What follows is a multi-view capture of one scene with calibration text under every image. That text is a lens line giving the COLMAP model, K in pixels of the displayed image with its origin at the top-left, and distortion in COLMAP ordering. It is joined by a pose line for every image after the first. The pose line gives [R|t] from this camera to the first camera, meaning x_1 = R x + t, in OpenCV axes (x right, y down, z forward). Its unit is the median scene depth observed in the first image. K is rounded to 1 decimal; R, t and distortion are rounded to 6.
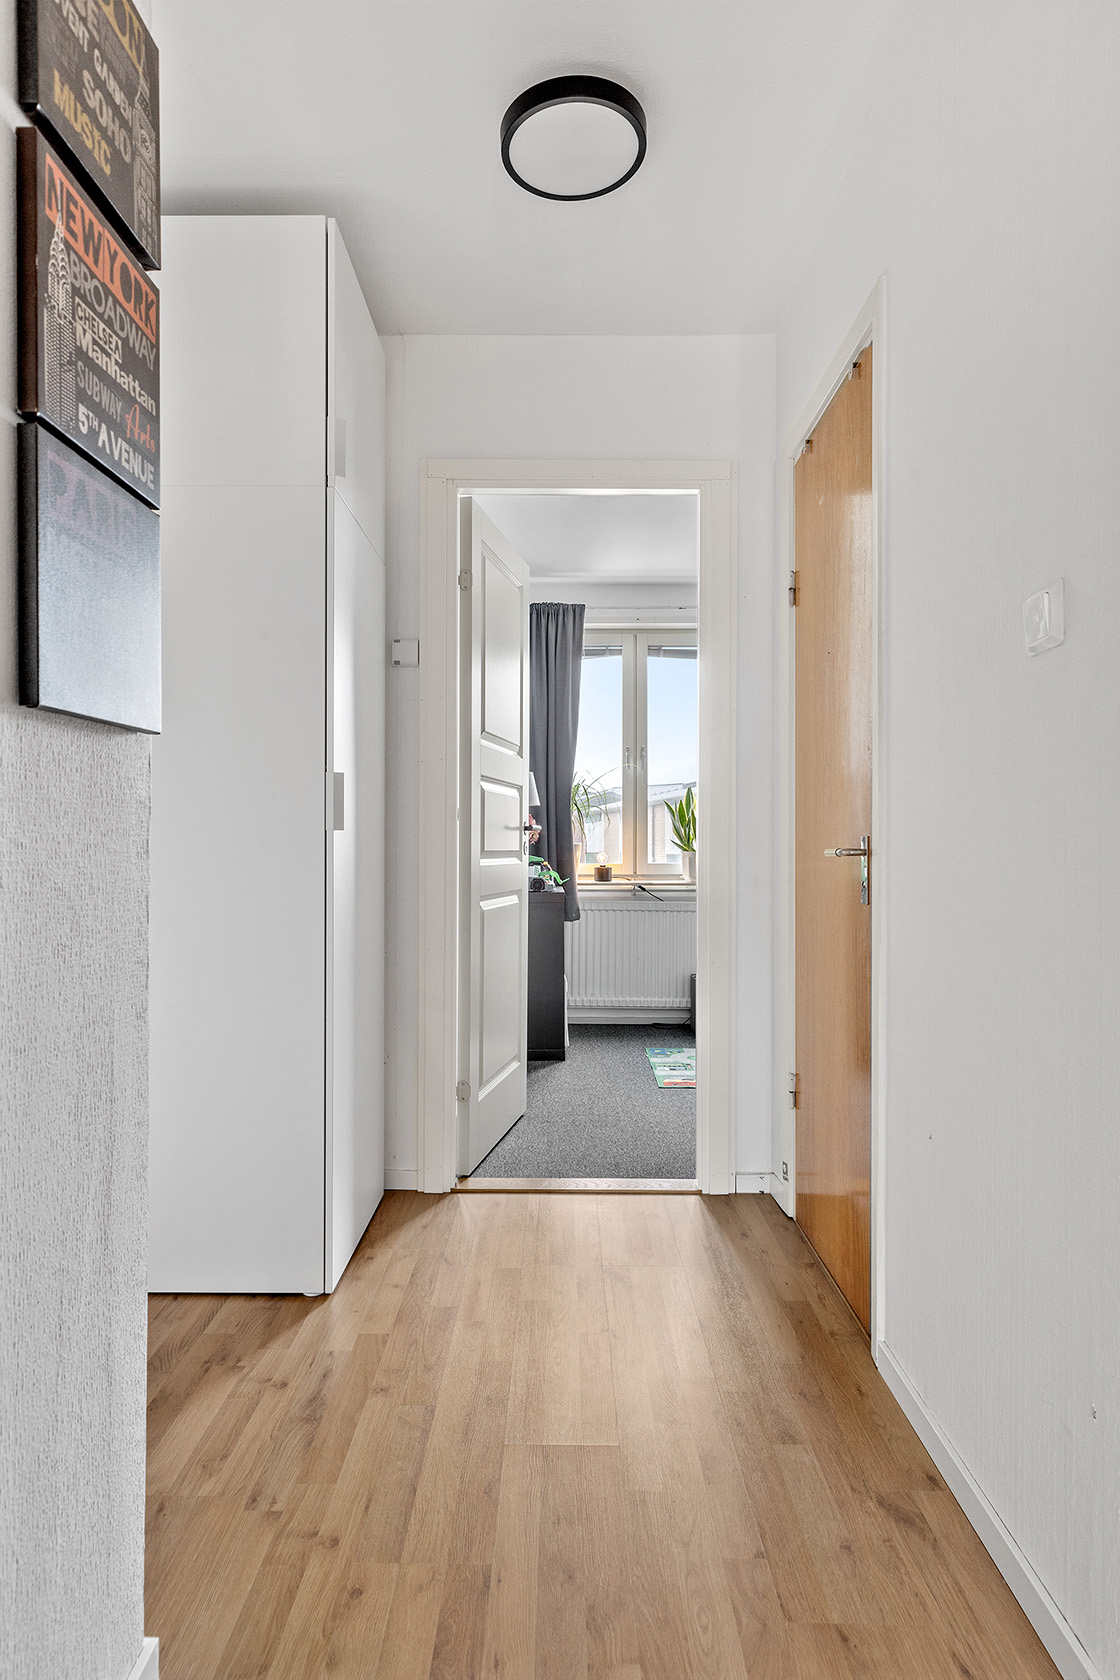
lens RADIAL K [[948.4, 0, 560.0], [0, 948.4, 840.0], [0, 0, 1]] dist [0.001529, 0.000349]
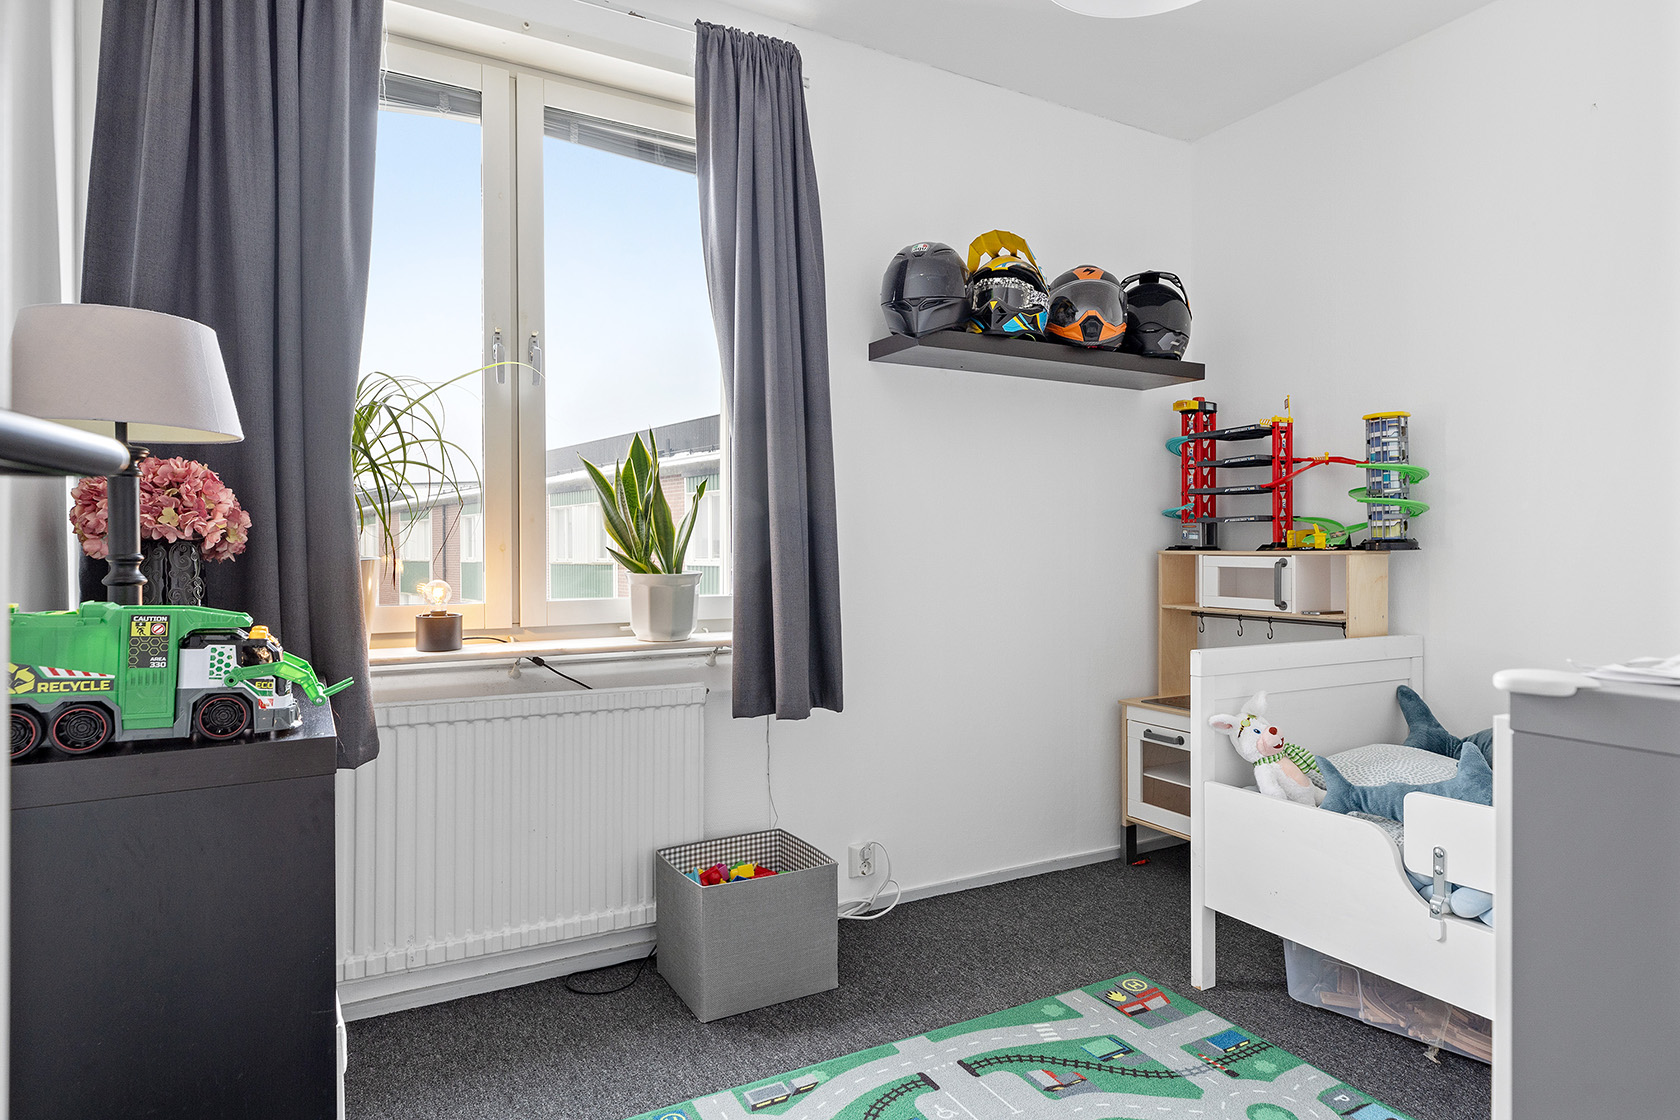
lens RADIAL K [[939.8, 0, 840.0], [0, 939.8, 560.0], [0, 0, 1]] dist [-0.007108, -0.000943]
pose [[0.872860, -0.002818, 0.487963, -0.000696], [-0.002933, 0.999935, 0.011022, 0.000515], [-0.487963, -0.011051, 0.872795, 0.568986]]
